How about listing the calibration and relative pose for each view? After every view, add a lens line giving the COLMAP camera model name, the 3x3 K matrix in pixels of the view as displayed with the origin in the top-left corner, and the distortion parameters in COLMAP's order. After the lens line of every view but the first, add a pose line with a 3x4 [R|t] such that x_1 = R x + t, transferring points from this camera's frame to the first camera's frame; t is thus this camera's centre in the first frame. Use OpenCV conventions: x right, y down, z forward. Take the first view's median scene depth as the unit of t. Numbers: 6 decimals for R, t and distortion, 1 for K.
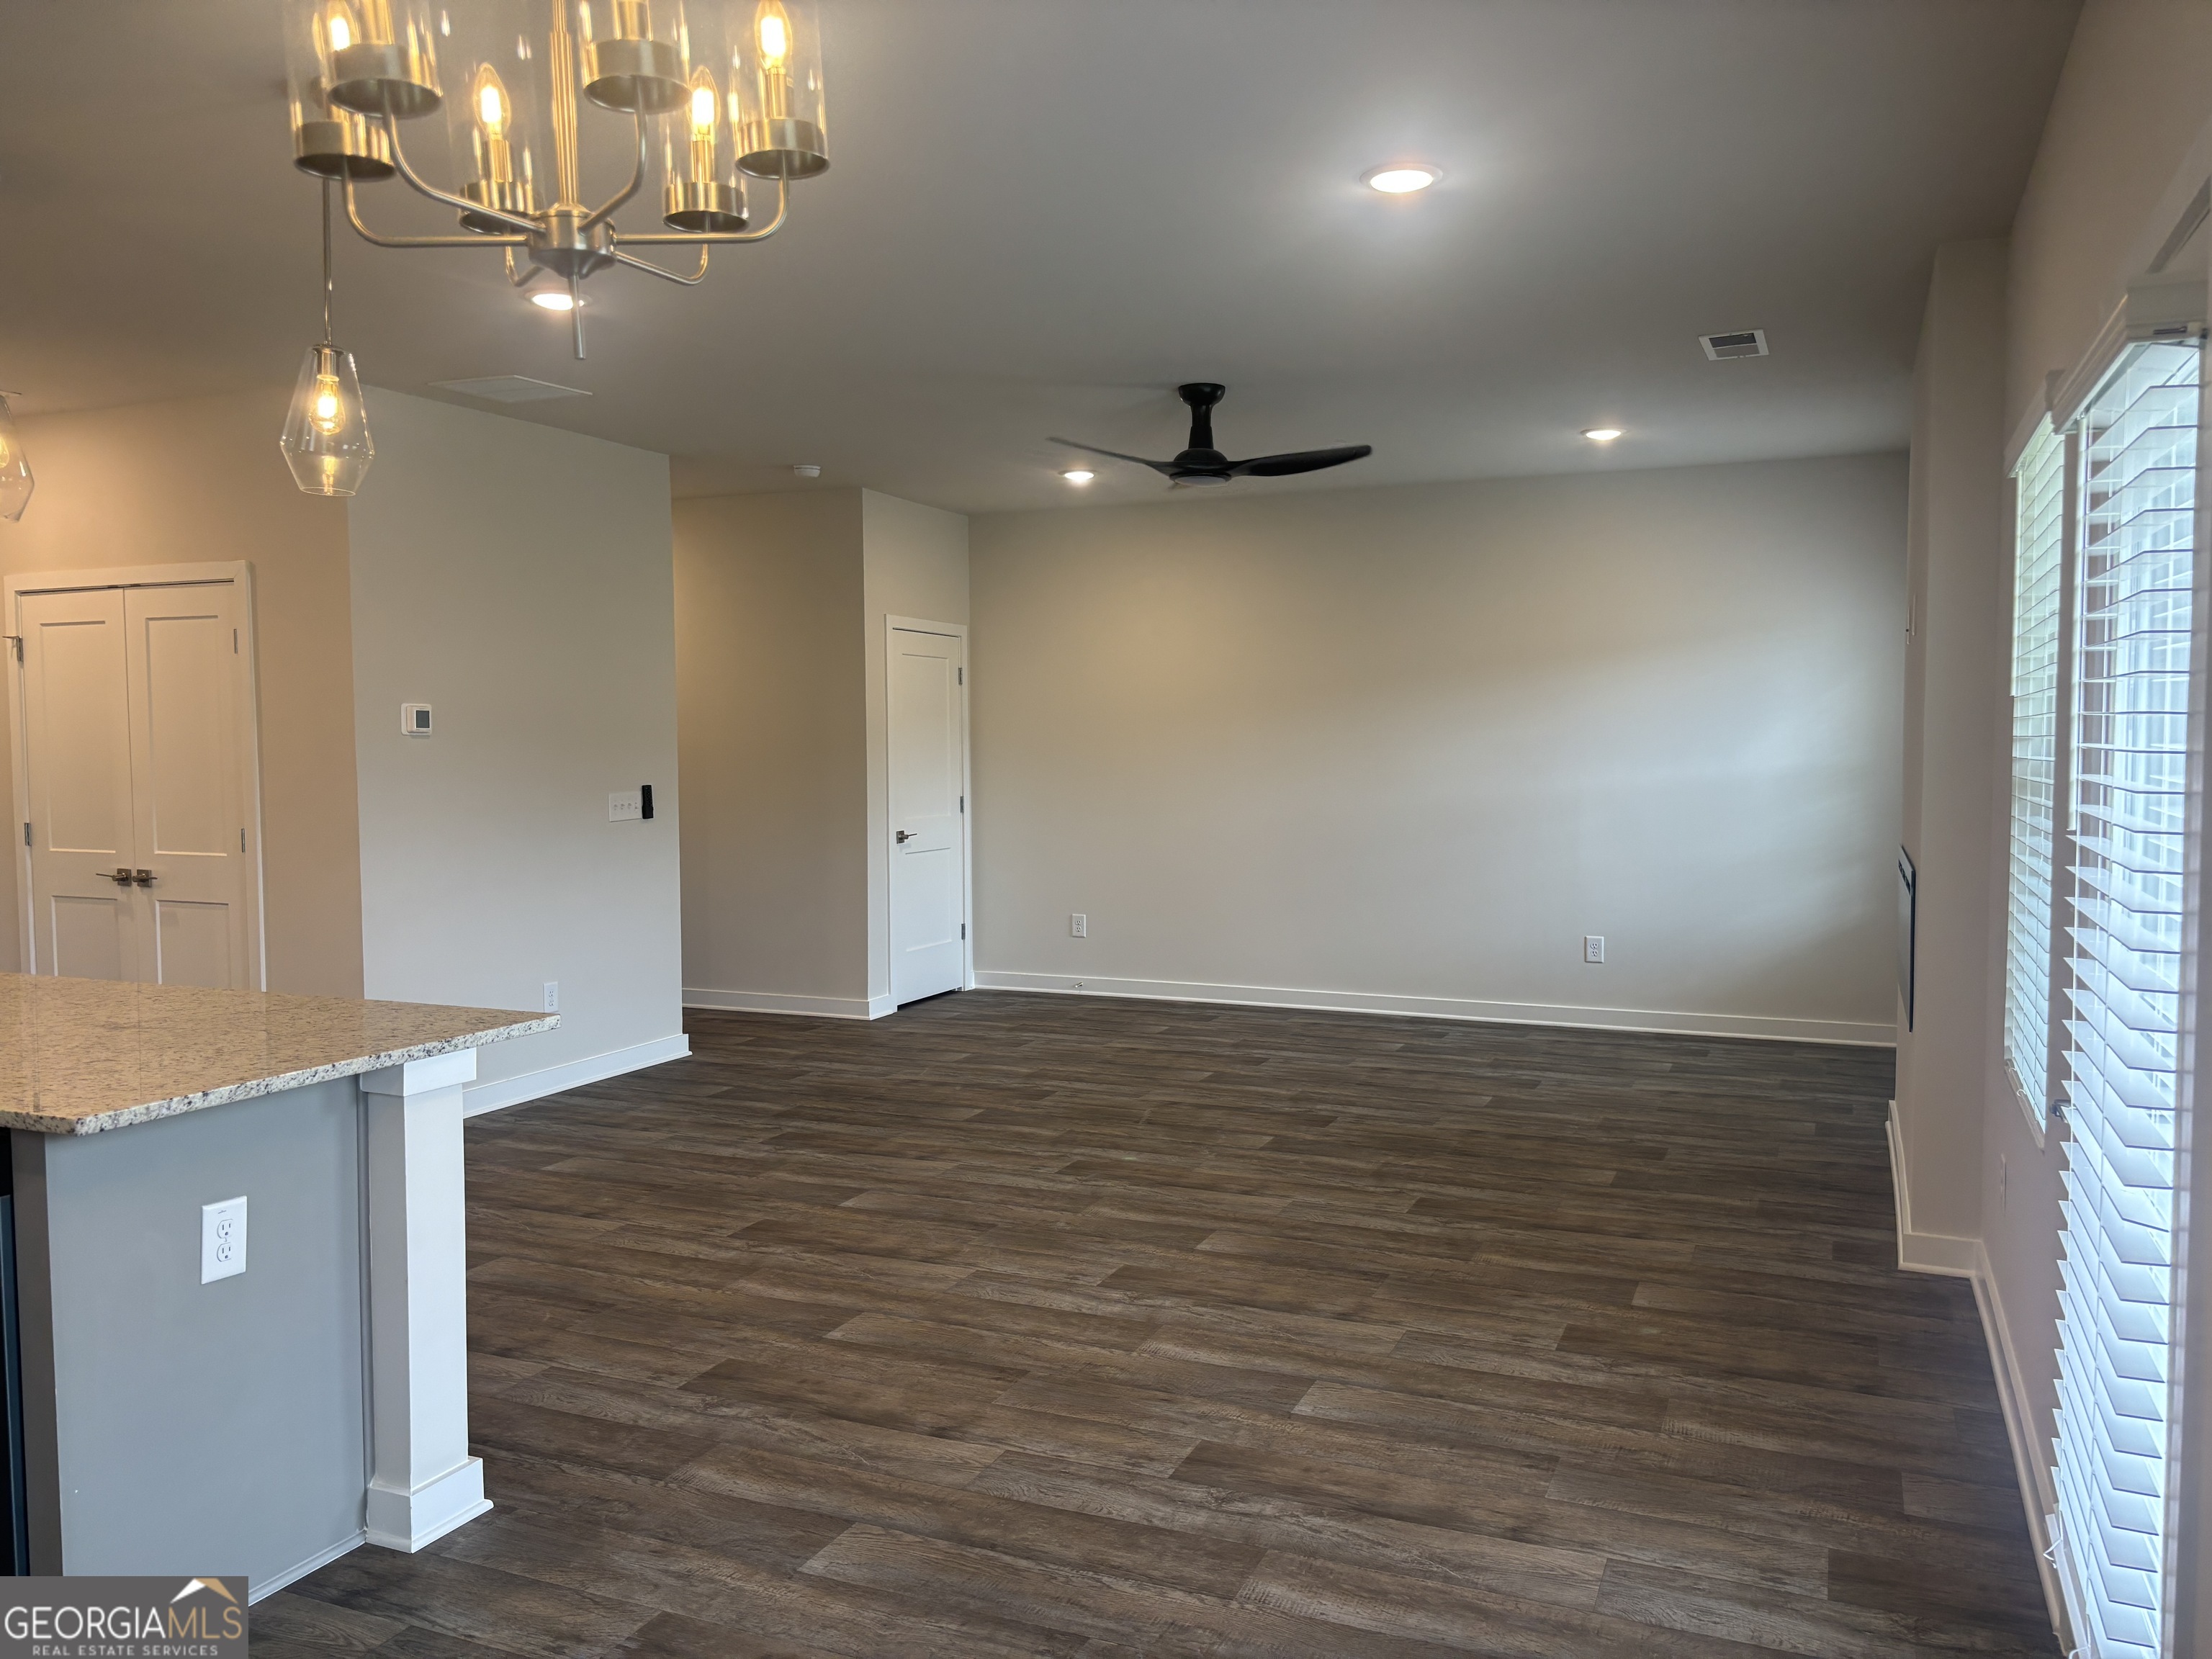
lens RADIAL K [[1673.3, 0, 1106.0], [0, 1673.3, 829.5], [0, 0, 1]] dist [0.060111, -0.071216]
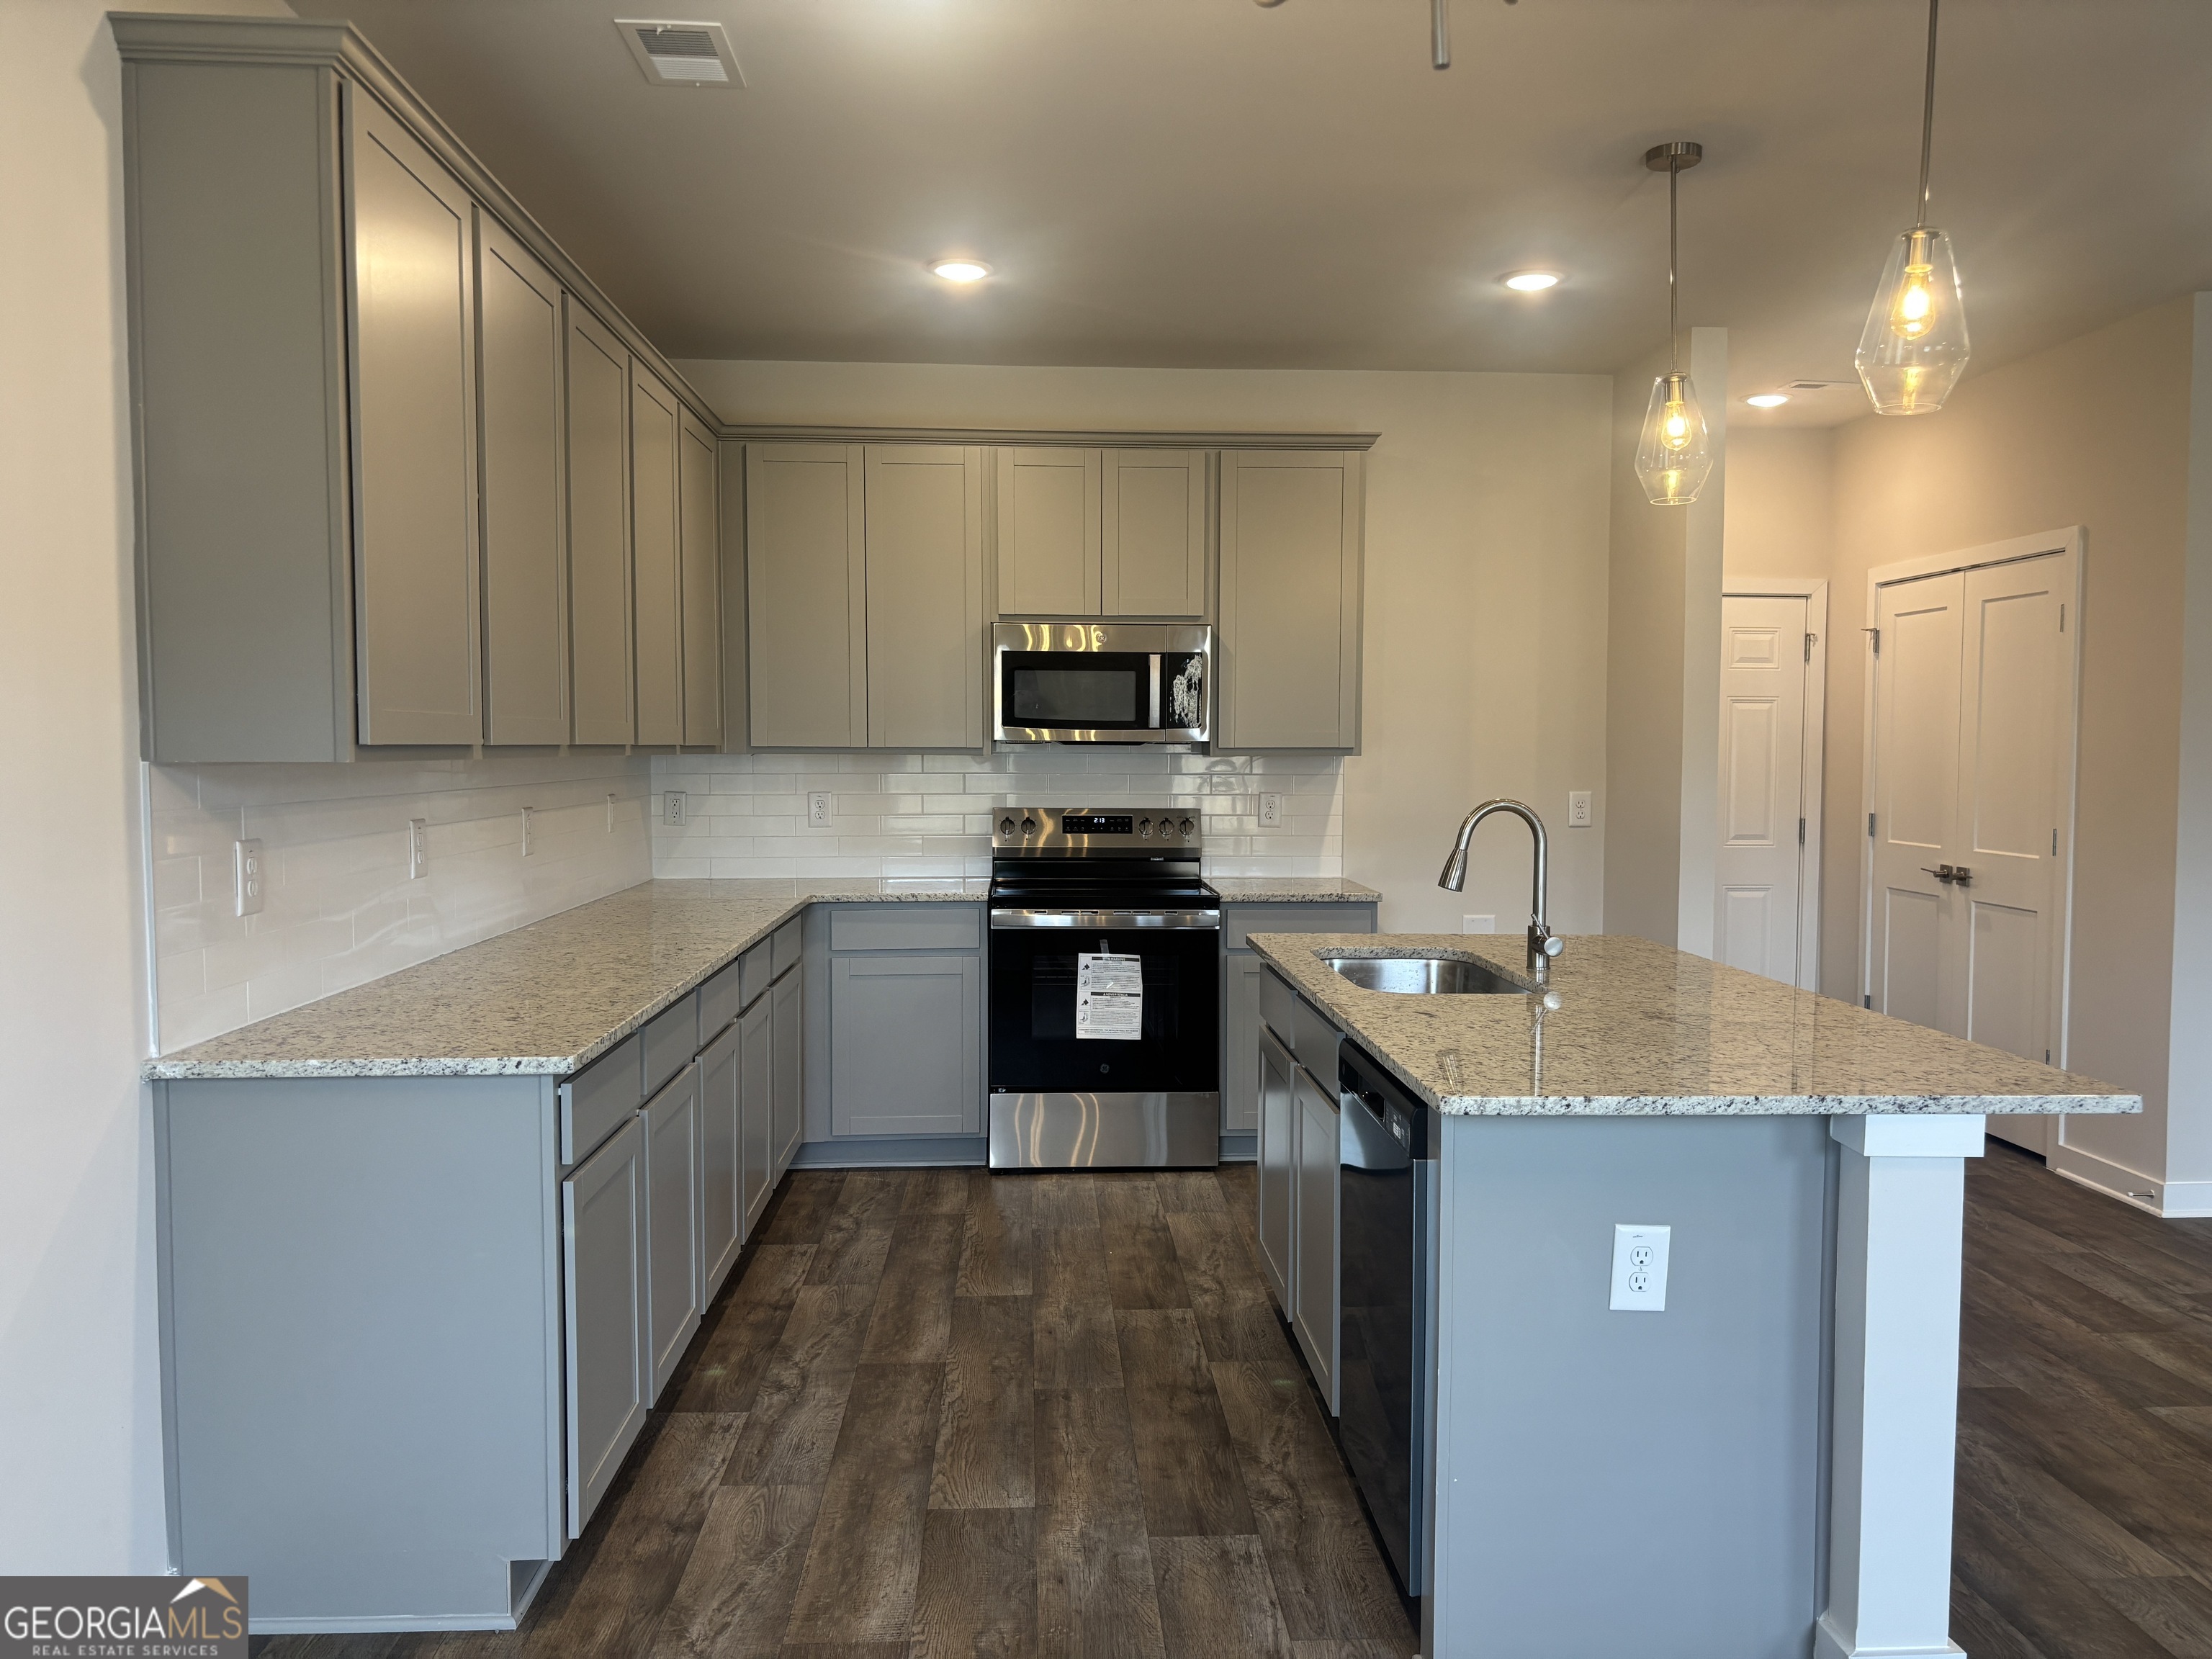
lens RADIAL K [[1669.6, 0, 1109.3], [0, 1669.6, 839.7], [0, 0, 1]] dist [0.051925, -0.061901]
pose [[0.450015, 0.055808, -0.891275, 0.108367], [-0.053835, 0.997926, 0.035304, 0.001380], [0.891397, 0.032094, 0.452086, 0.295045]]
